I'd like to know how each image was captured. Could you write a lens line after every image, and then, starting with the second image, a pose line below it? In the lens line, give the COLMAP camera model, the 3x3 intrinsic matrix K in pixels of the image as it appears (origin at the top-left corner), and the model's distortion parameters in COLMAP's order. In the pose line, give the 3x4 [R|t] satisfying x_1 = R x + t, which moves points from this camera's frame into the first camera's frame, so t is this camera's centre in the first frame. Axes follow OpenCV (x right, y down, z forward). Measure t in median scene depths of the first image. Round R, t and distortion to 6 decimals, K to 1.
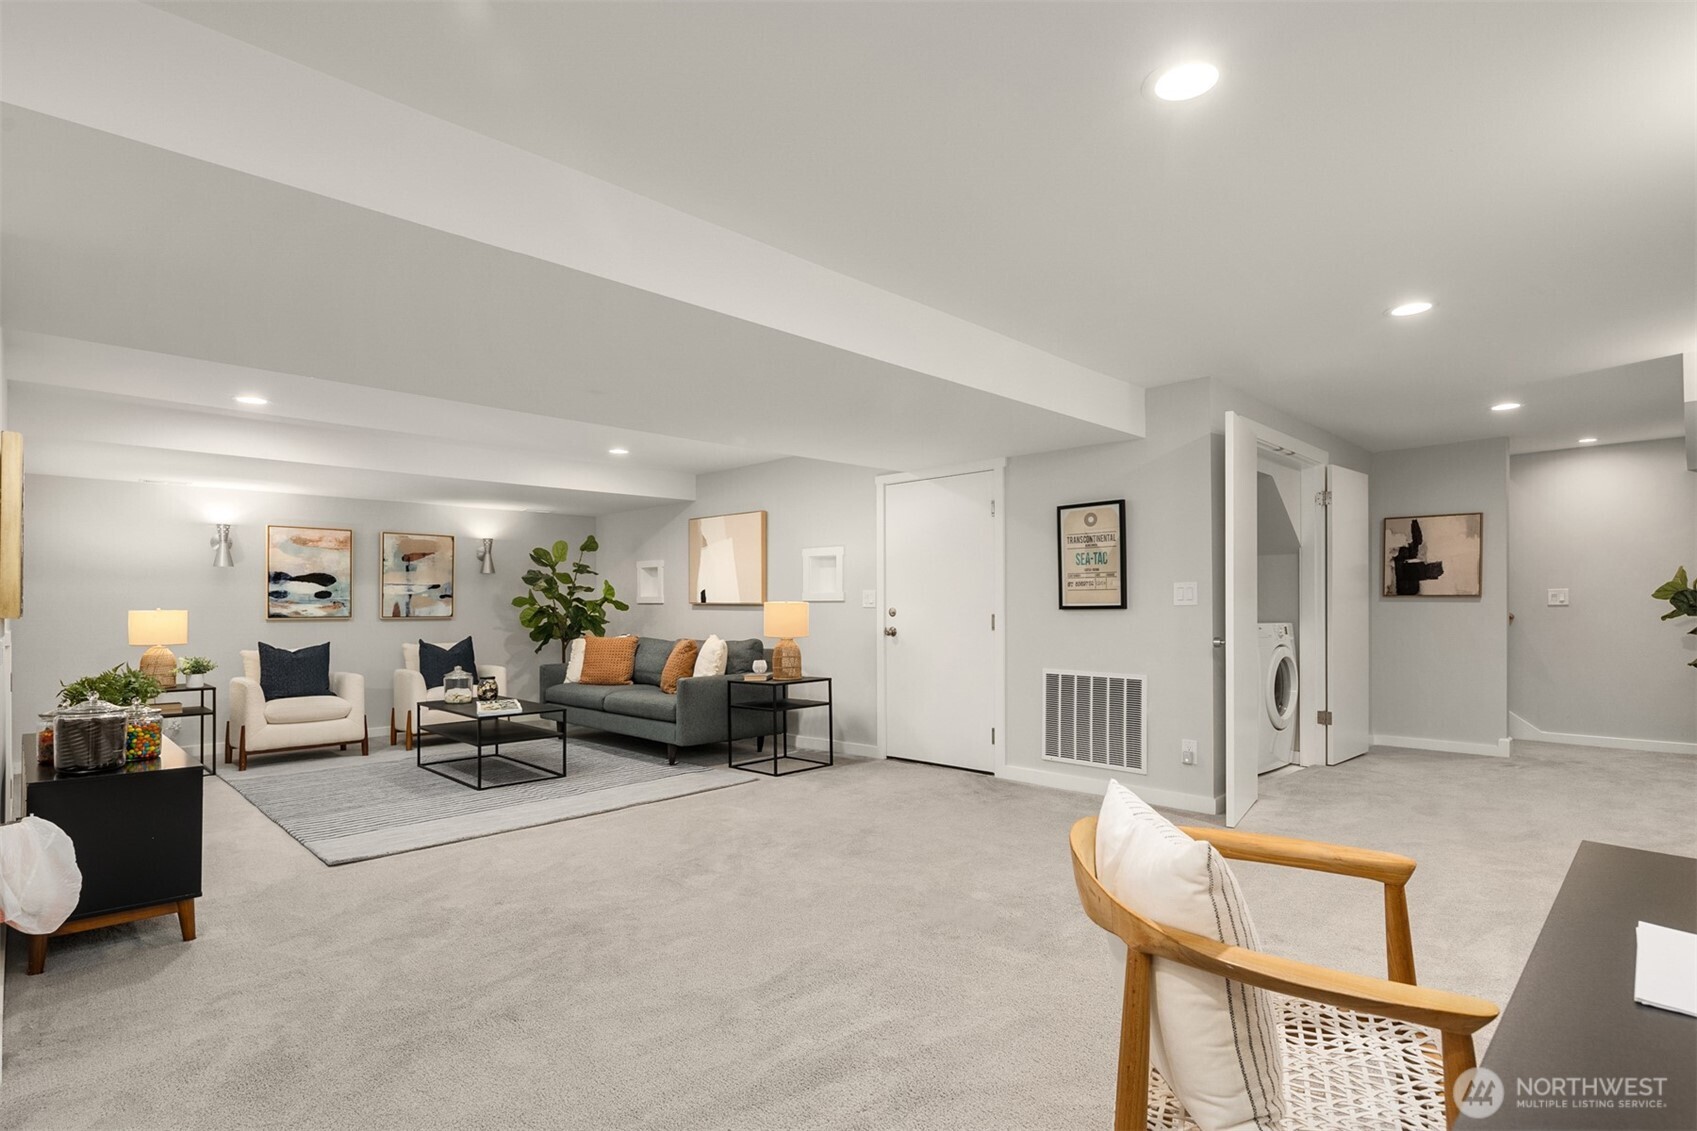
lens RADIAL K [[831.0, 0, 851.1], [0, 831.0, 605.9], [0, 0, 1]] dist [0.005552, -0.004833]
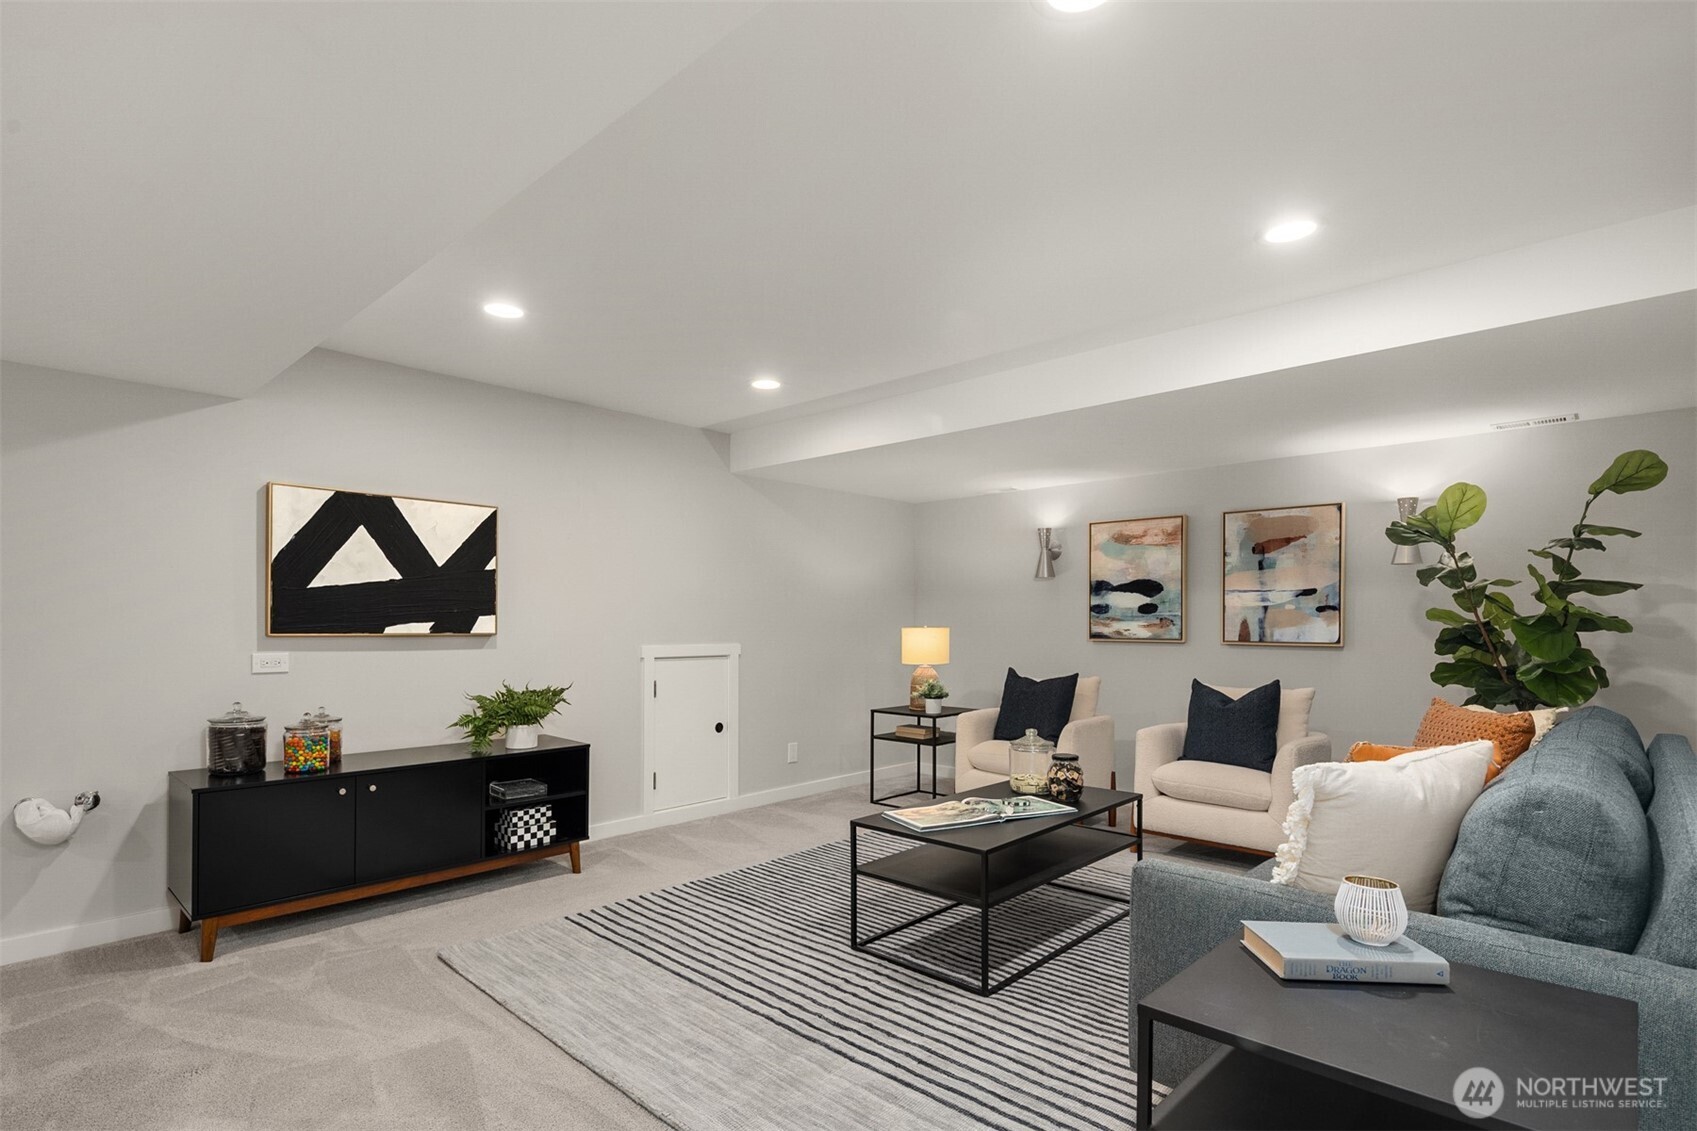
lens RADIAL K [[831.0, 0, 841.4], [0, 831.0, 627.9], [0, 0, 1]] dist [0.005552, -0.004833]
pose [[0.034253, 0.013059, -0.999328, 0.092247], [-0.001156, 0.999914, 0.013027, -0.005635], [0.999413, 0.000709, 0.034266, 0.702452]]
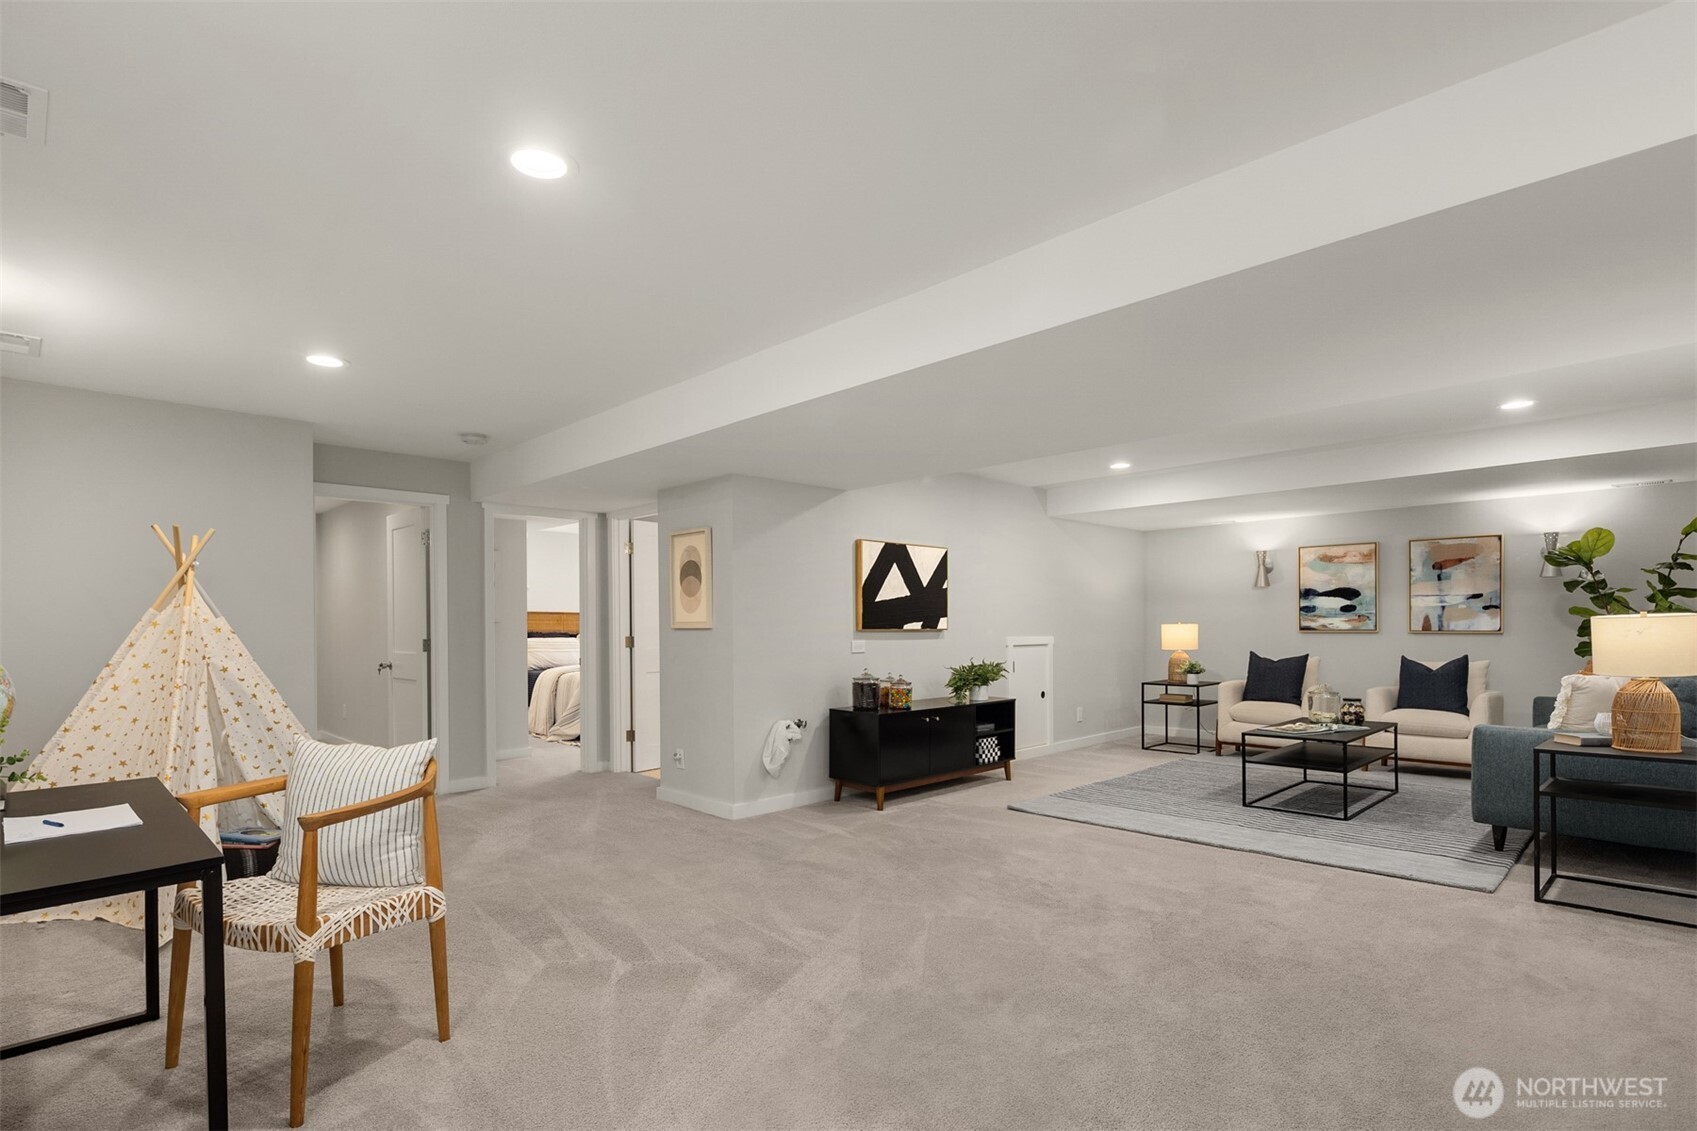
lens RADIAL K [[831.0, 0, 837.2], [0, 831.0, 627.1], [0, 0, 1]] dist [0.005552, -0.004833]
pose [[-0.014010, 0.008875, -0.999862, 0.405384], [0.008607, 0.999925, 0.008755, -0.004882], [0.999865, -0.008483, -0.014085, 0.380391]]
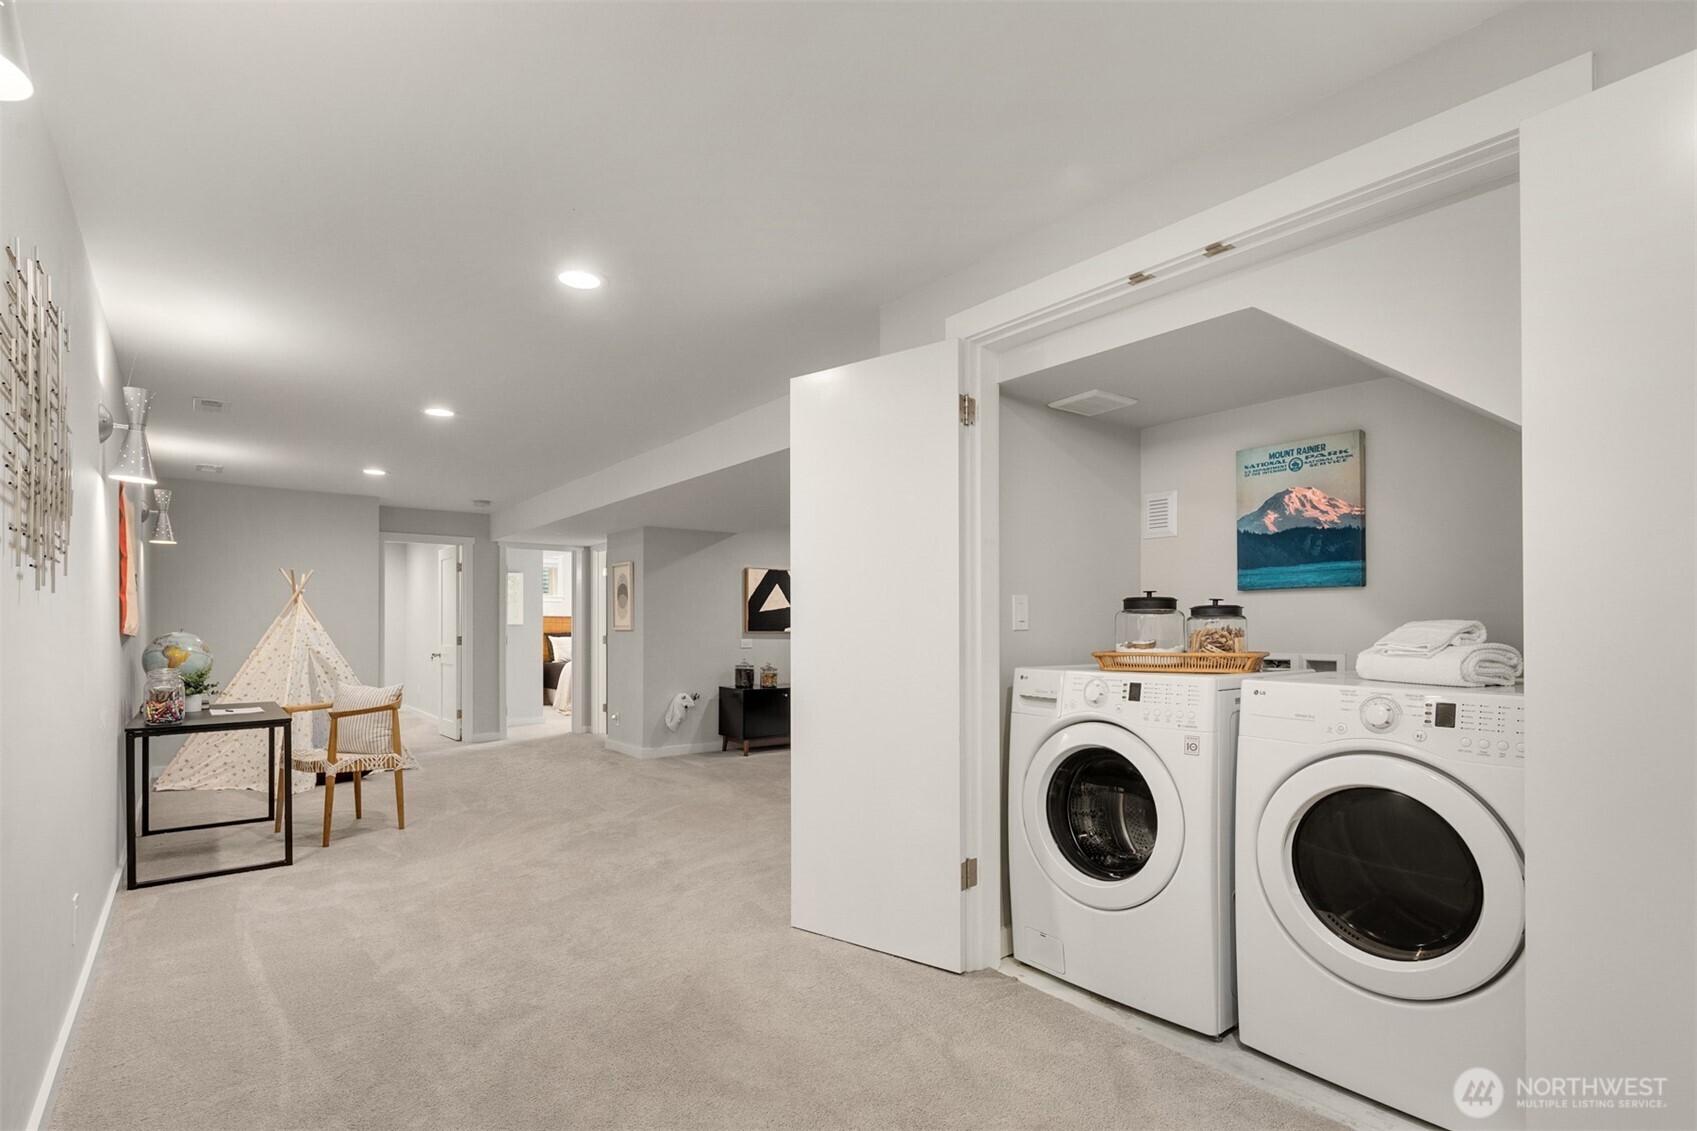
lens RADIAL K [[831.0, 0, 848.4], [0, 831.0, 624.2], [0, 0, 1]] dist [0.005552, -0.004833]
pose [[-0.121580, 0.001808, -0.992580, 0.710466], [0.003356, 0.999993, 0.001410, -0.006536], [0.992576, -0.003160, -0.121586, 0.665944]]
